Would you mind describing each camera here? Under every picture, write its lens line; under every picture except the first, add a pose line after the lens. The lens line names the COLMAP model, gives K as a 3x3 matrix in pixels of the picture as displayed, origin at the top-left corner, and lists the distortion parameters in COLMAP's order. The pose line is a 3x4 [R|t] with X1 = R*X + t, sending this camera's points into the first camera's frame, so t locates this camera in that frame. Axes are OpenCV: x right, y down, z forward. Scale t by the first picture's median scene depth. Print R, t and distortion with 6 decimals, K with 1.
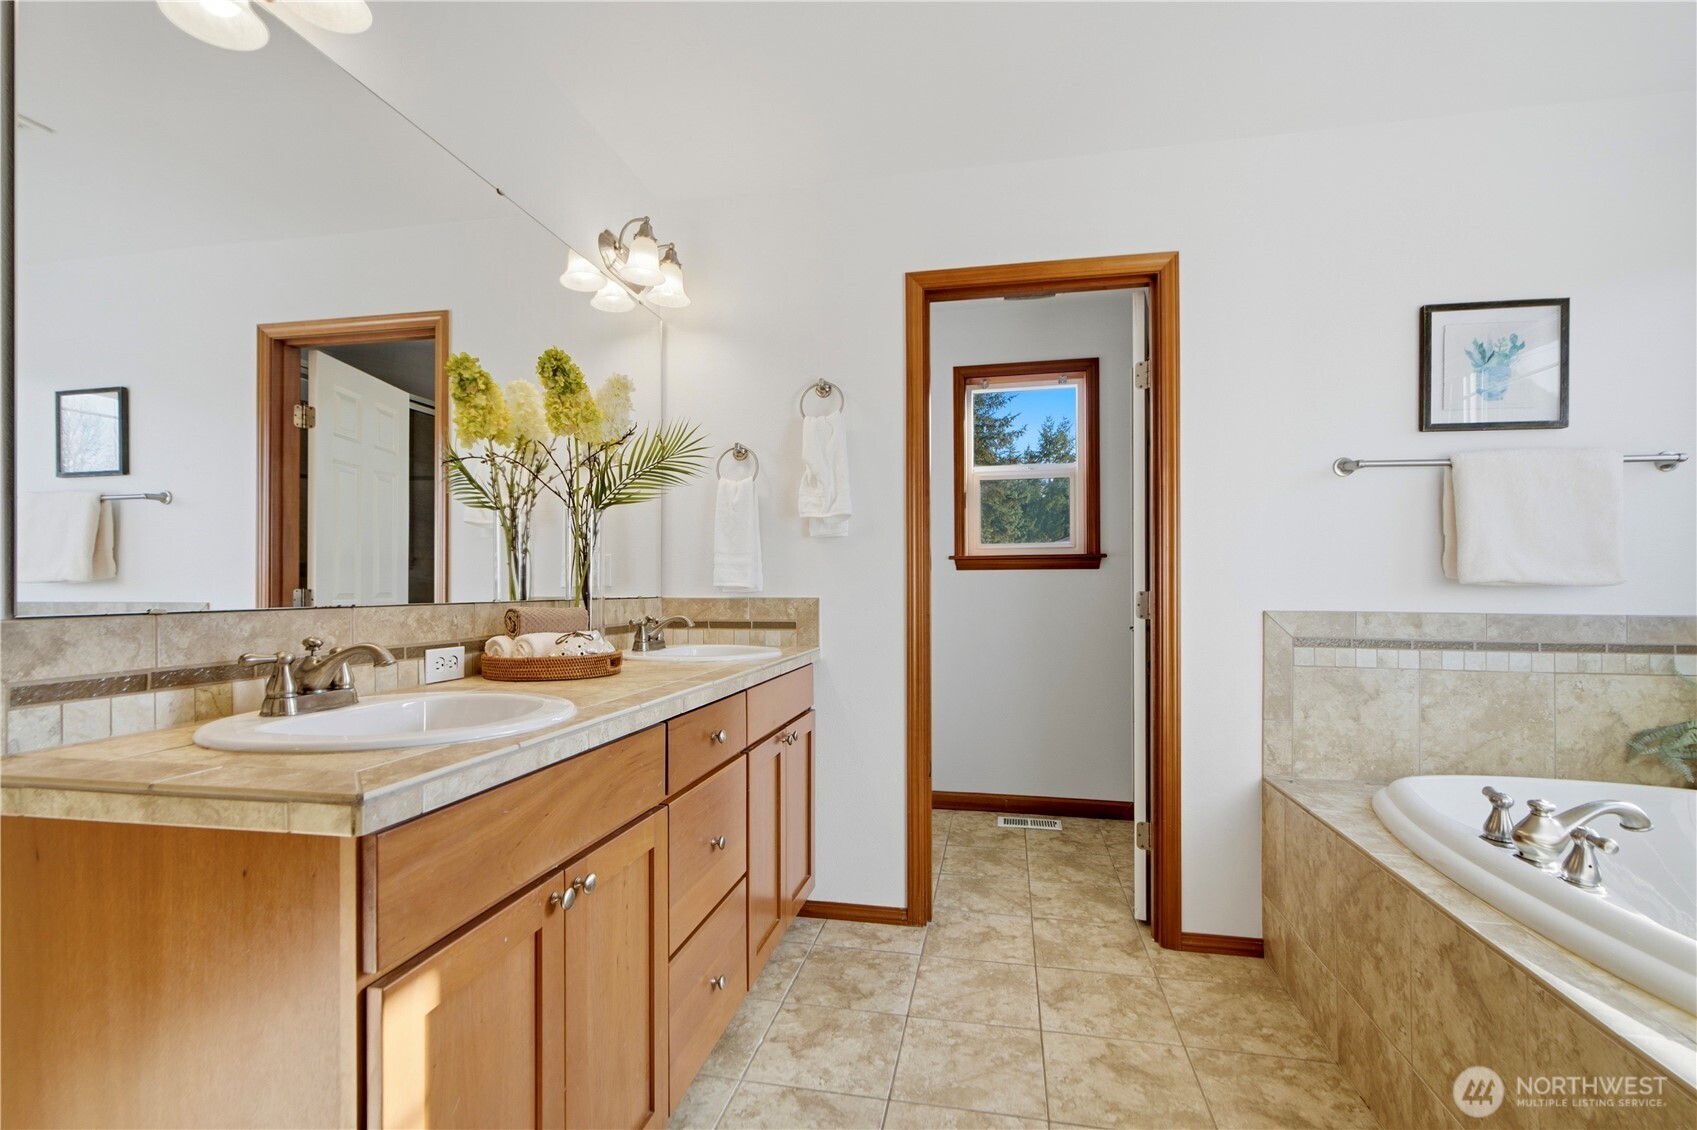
lens RADIAL K [[778.0, 0, 848.5], [0, 778.0, 580.9], [0, 0, 1]] dist [0.005645, 0.000647]
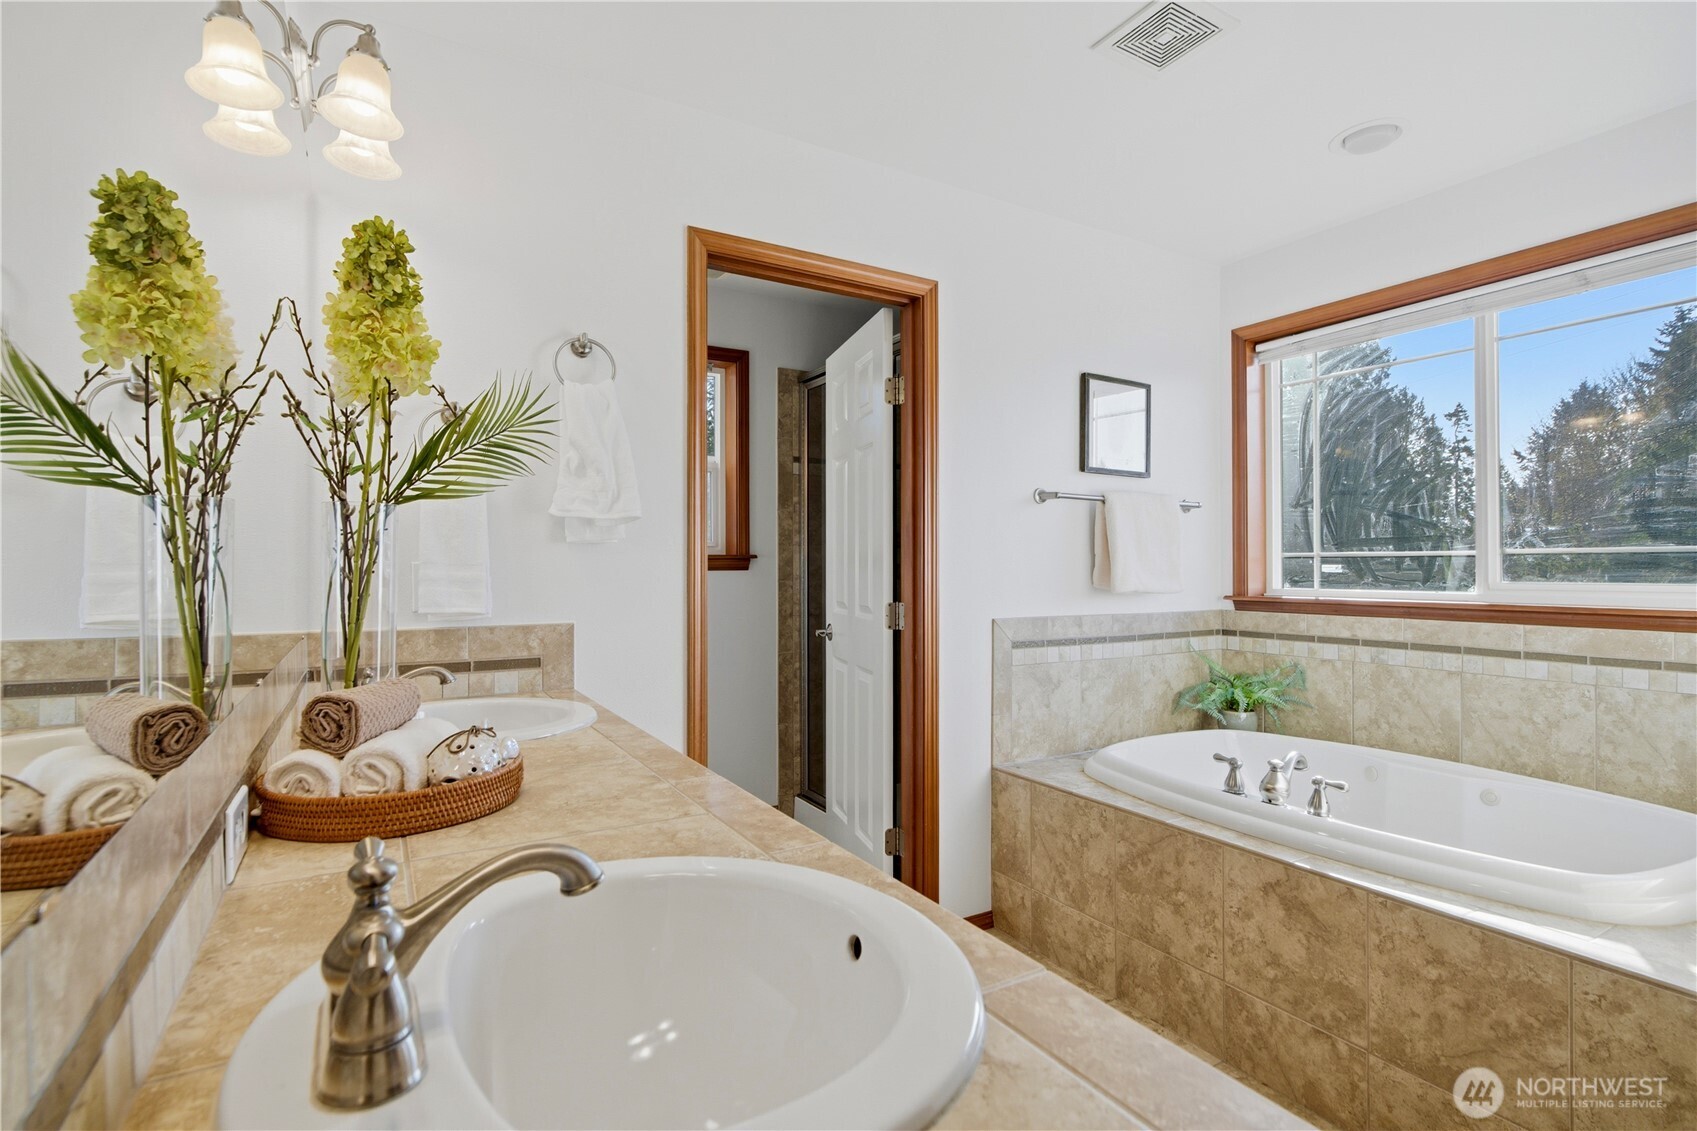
lens RADIAL K [[810.7, 0, 852.5], [0, 810.7, 556.8], [0, 0, 1]] dist [0.000088, -0.000966]
pose [[0.743012, 0.006701, 0.669245, -0.419362], [-0.005039, 0.999978, -0.004418, -0.046806], [-0.669259, -0.000089, 0.743029, 0.277134]]
